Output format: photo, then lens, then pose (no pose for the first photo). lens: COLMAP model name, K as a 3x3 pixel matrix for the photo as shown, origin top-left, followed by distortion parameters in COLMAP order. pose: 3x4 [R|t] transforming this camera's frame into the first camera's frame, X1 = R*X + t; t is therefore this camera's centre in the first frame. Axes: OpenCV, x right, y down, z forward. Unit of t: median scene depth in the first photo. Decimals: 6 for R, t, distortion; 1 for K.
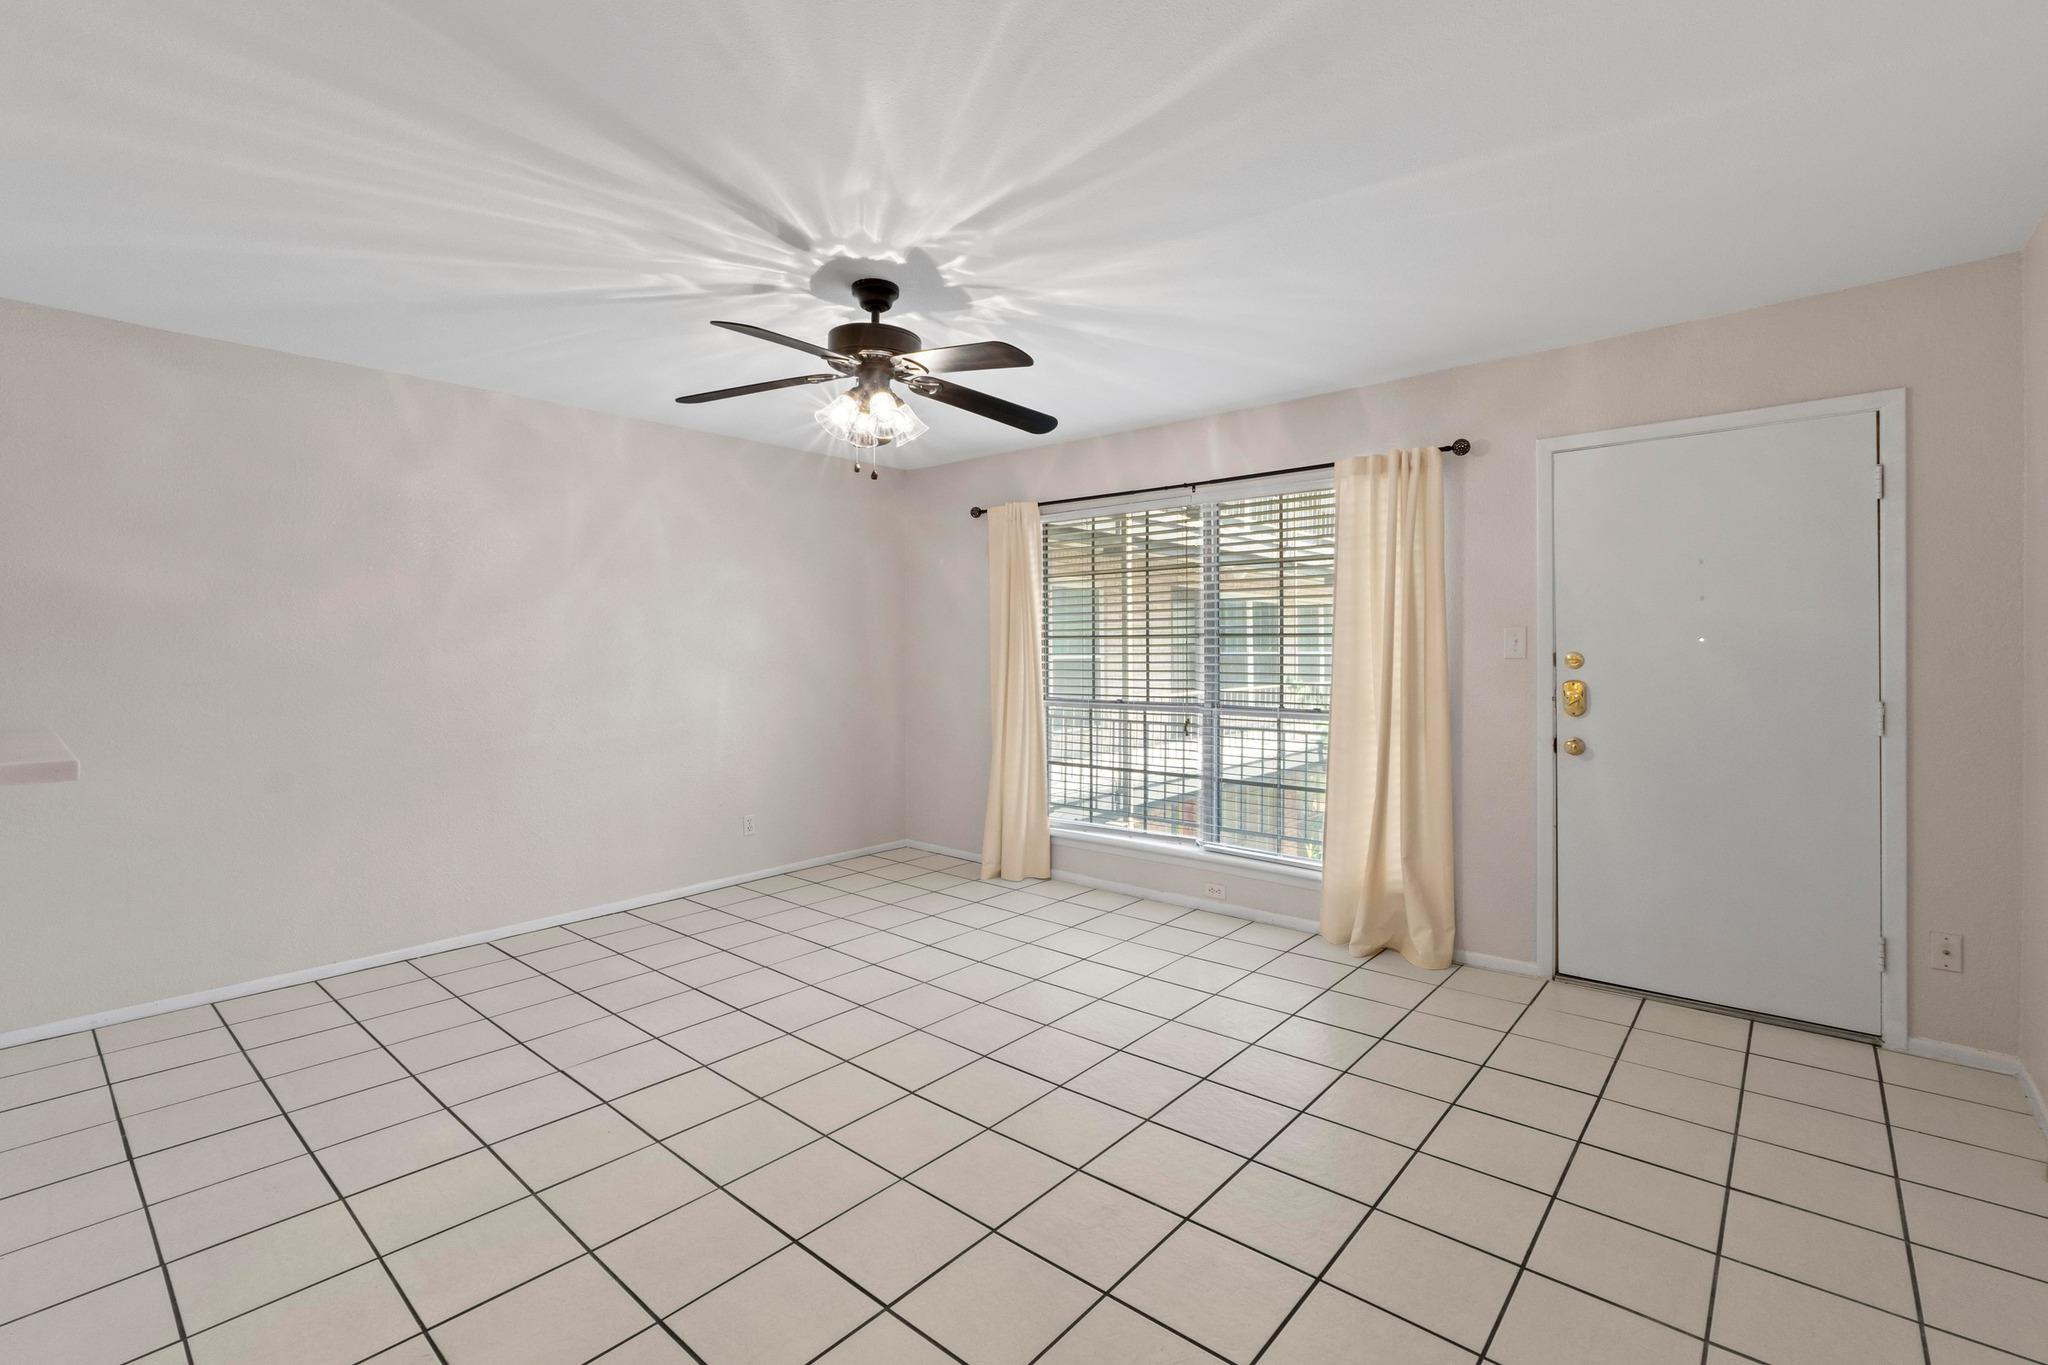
lens RADIAL K [[889.7, 0, 1025.7], [0, 889.7, 658.3], [0, 0, 1]] dist [-0.015533, 0.000332]
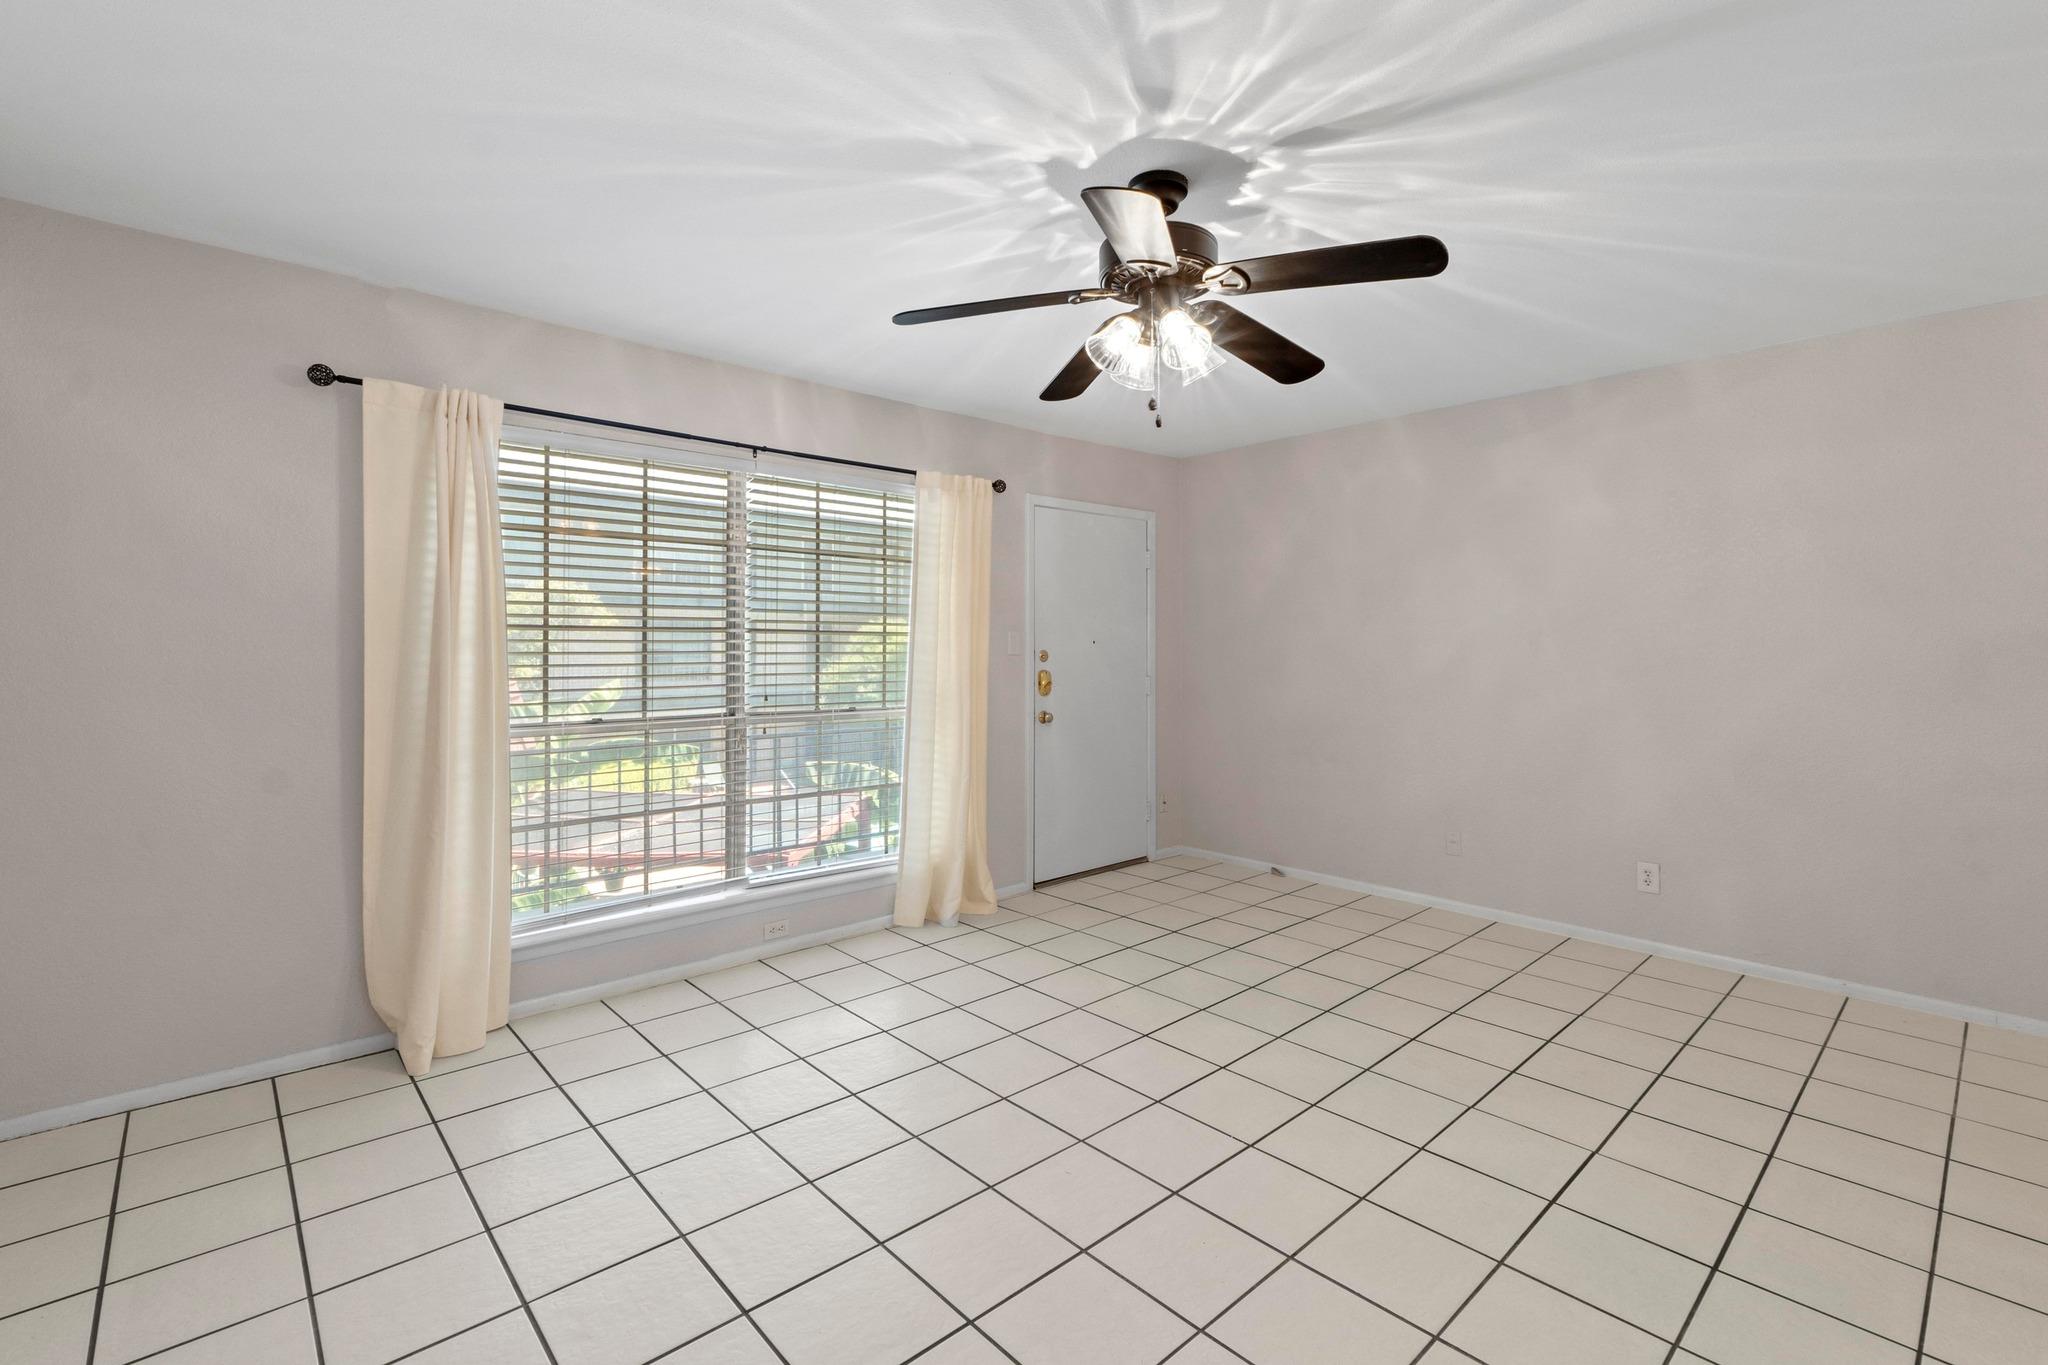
lens RADIAL K [[908.7, 0, 1022.8], [0, 908.7, 643.8], [0, 0, 1]] dist [0.001189, 0.000343]
pose [[0.126859, 0.009112, 0.991879, -0.768515], [0.008708, 0.999909, -0.010300, -0.002598], [-0.991883, 0.009944, 0.126768, 0.797648]]
